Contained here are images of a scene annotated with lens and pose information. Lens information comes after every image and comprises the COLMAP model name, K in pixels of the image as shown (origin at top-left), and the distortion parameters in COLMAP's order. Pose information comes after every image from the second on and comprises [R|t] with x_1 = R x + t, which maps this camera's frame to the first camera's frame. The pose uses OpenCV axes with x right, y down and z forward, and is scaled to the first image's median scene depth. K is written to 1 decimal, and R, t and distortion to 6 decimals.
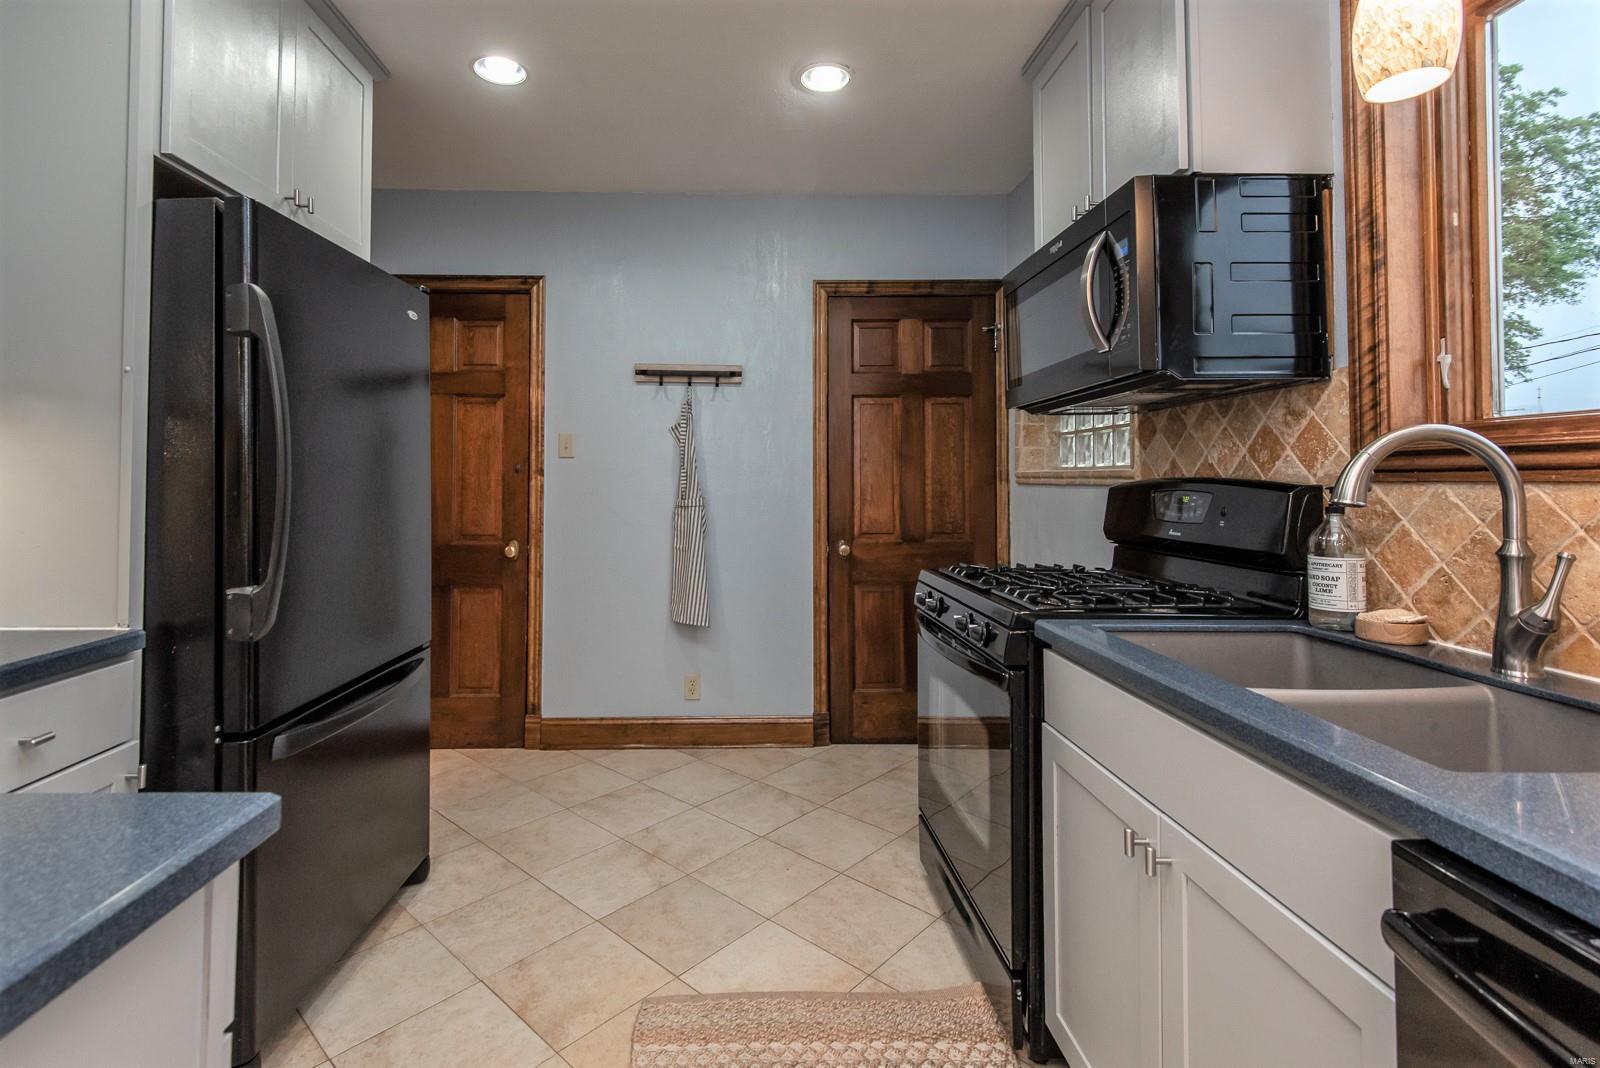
lens RADIAL K [[737.9, 0, 751.3], [0, 737.9, 457.5], [0, 0, 1]] dist [0.030730, -0.012013]
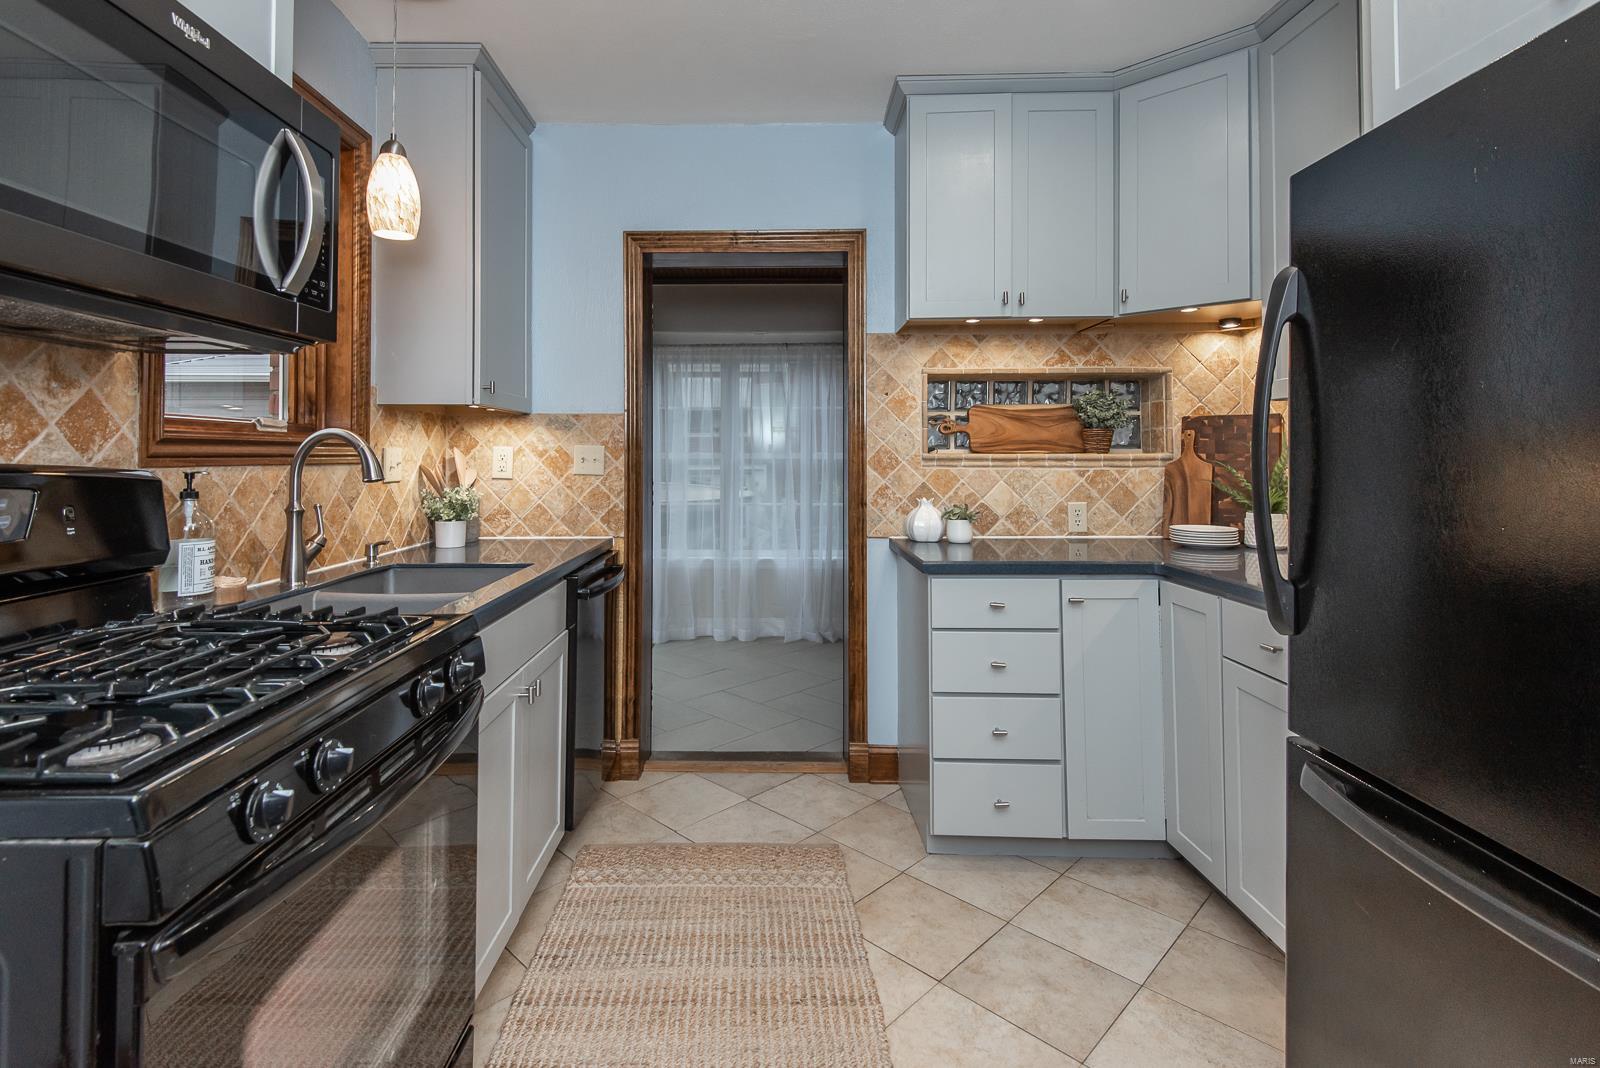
lens RADIAL K [[737.9, 0, 759.4], [0, 737.9, 445.7], [0, 0, 1]] dist [0.030730, -0.012013]
pose [[-0.999269, -0.002014, 0.038186, -0.017224], [-0.003810, 0.998887, -0.047018, 0.034947], [-0.038049, -0.047129, -0.998164, 1.434735]]
